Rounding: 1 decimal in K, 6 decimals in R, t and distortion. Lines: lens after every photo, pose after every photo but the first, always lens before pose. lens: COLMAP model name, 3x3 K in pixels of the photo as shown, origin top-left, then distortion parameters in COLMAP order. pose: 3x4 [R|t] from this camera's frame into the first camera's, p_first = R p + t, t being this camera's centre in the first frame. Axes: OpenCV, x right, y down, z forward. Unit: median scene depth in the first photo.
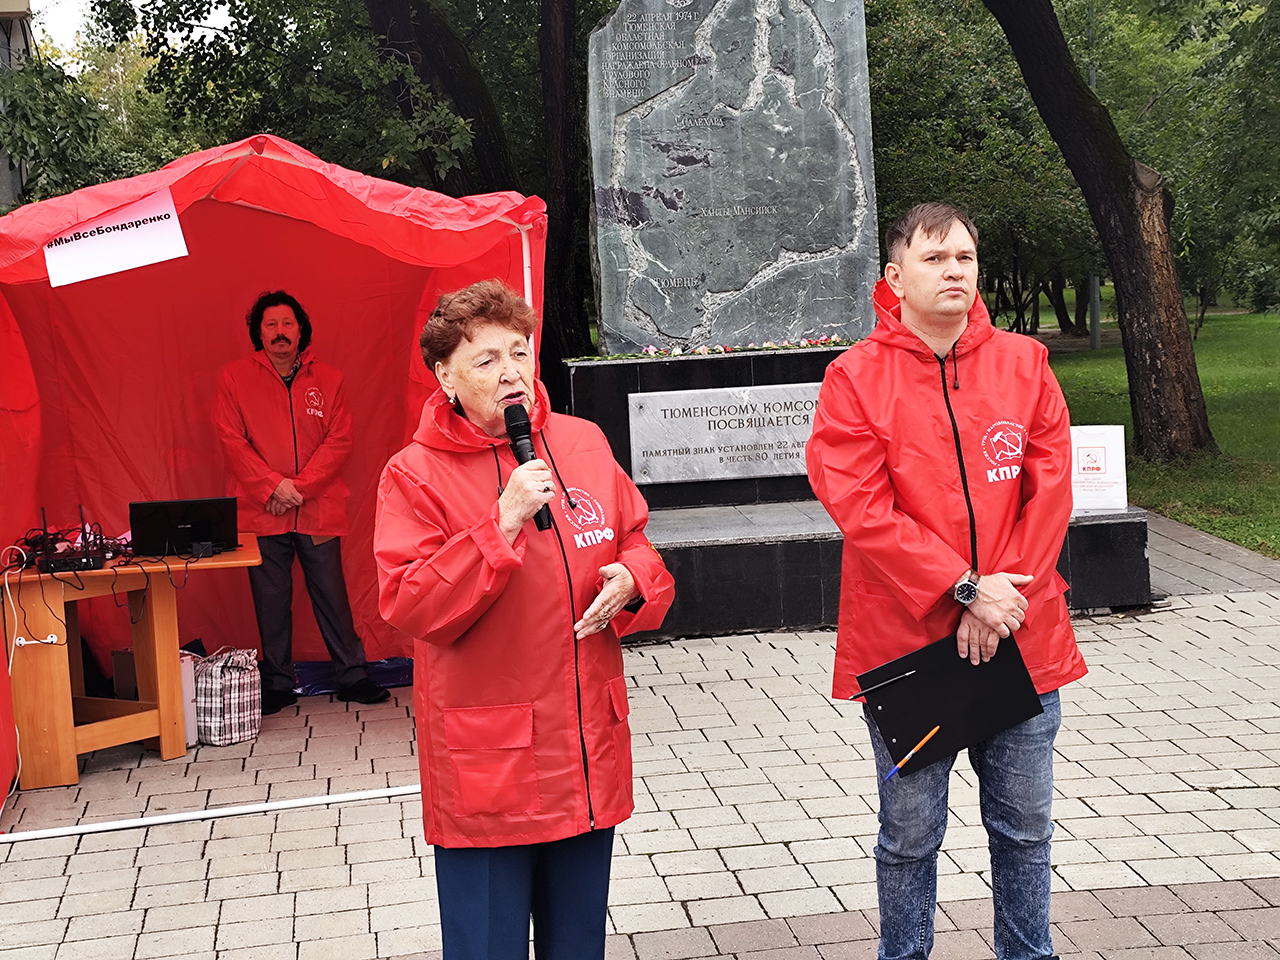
lens RADIAL K [[1696.6, 0, 638.1], [0, 1696.6, 472.4], [0, 0, 1]] dist [0.041326, 0.000000]
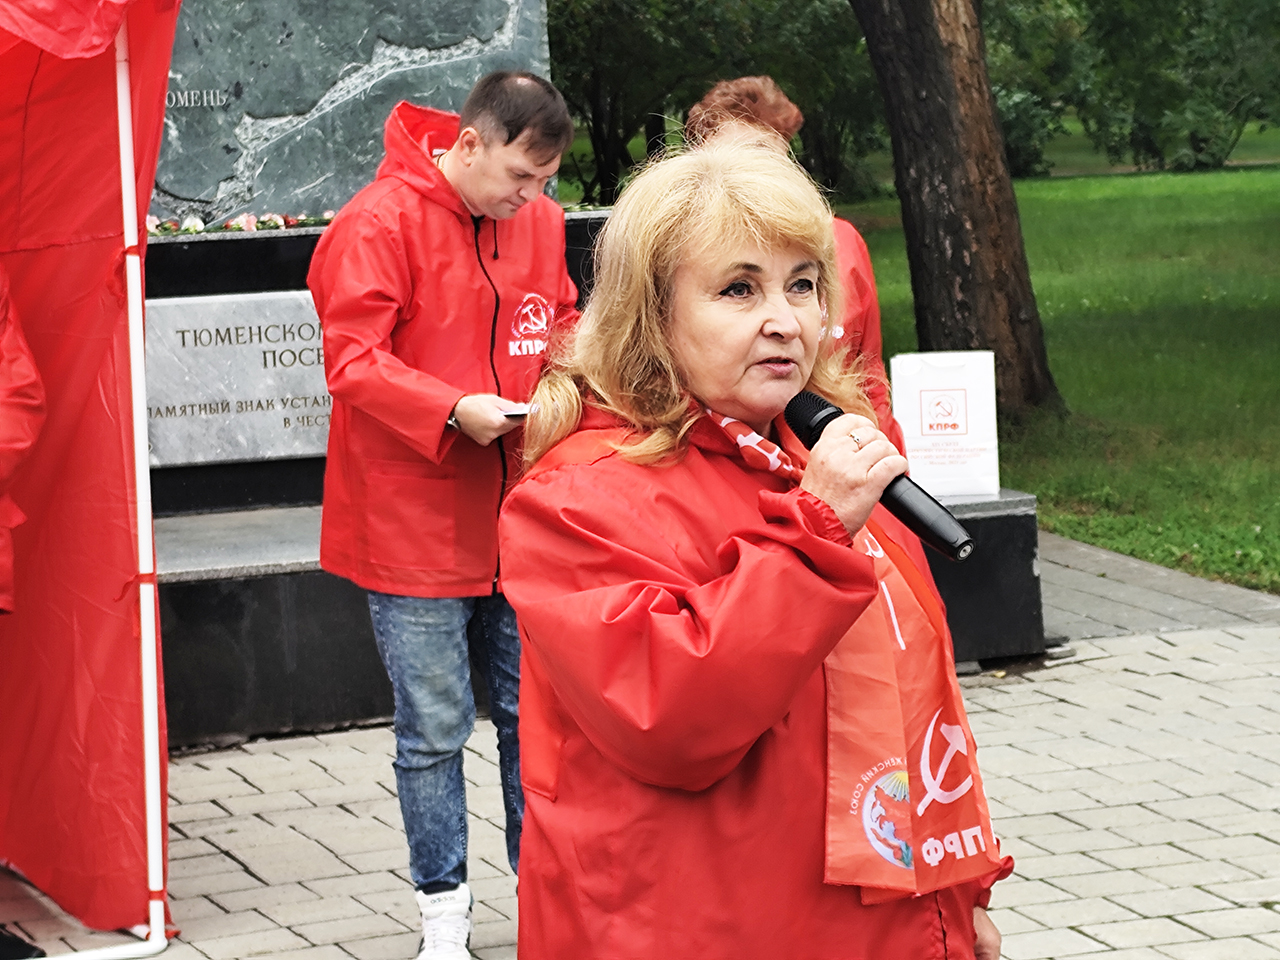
lens RADIAL K [[3396.8, 0, 645.8], [0, 3396.8, 485.8], [0, 0, 1]] dist [0.190398, 0.000000]
pose [[0.967299, -0.015077, 0.253189, -0.116360], [0.015731, 0.999876, -0.000559, 0.015514], [-0.253149, 0.004524, 0.967417, -0.097547]]
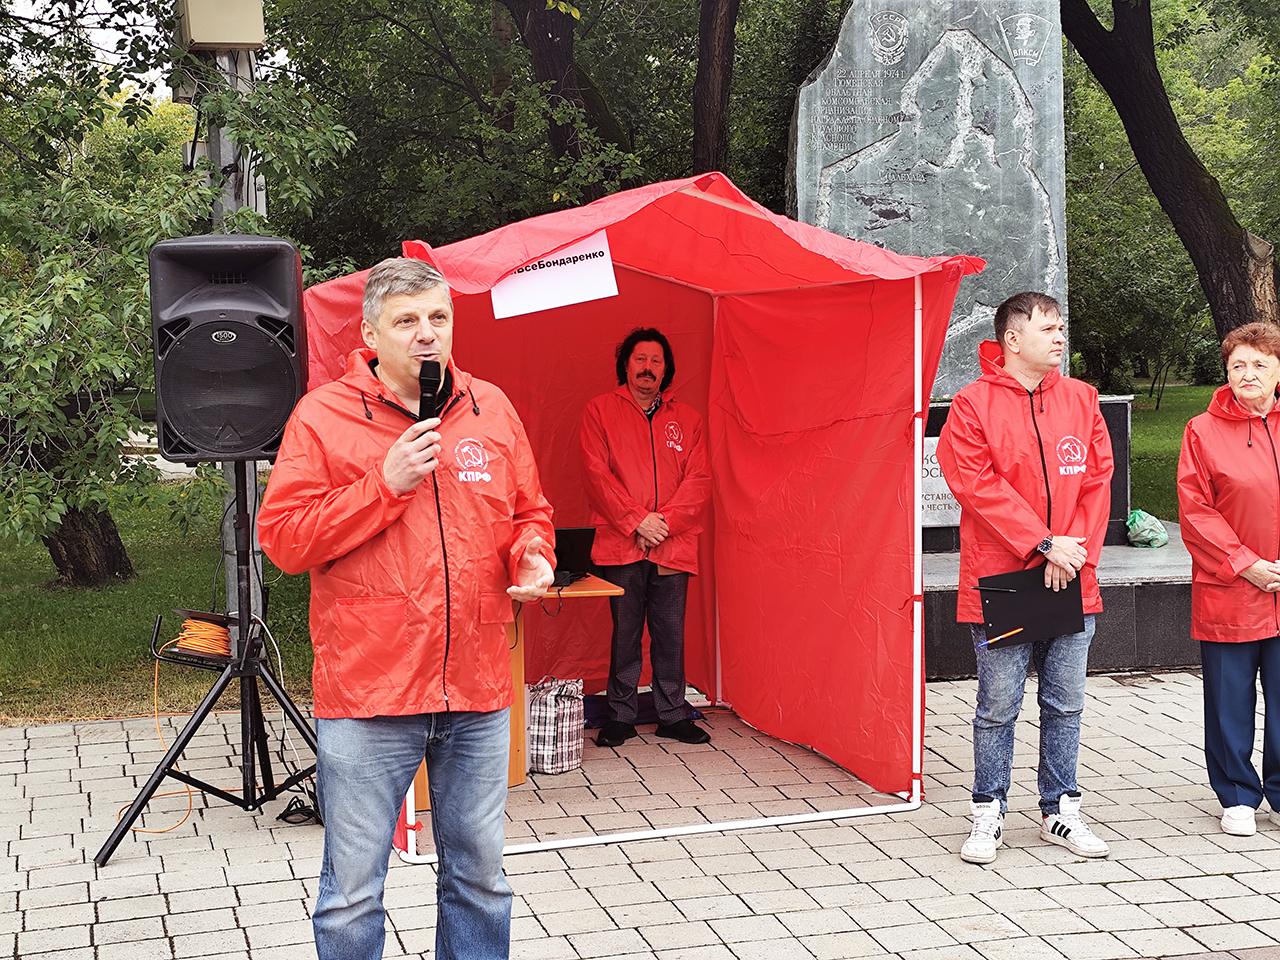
lens RADIAL K [[1696.6, 0, 633.9], [0, 1696.6, 482.2], [0, 0, 1]] dist [0.041326, 0.000000]
pose [[0.997888, 0.027327, 0.058926, -0.180814], [-0.025720, 0.999281, -0.027868, 0.010108], [-0.059645, 0.026294, 0.997873, -0.007505]]
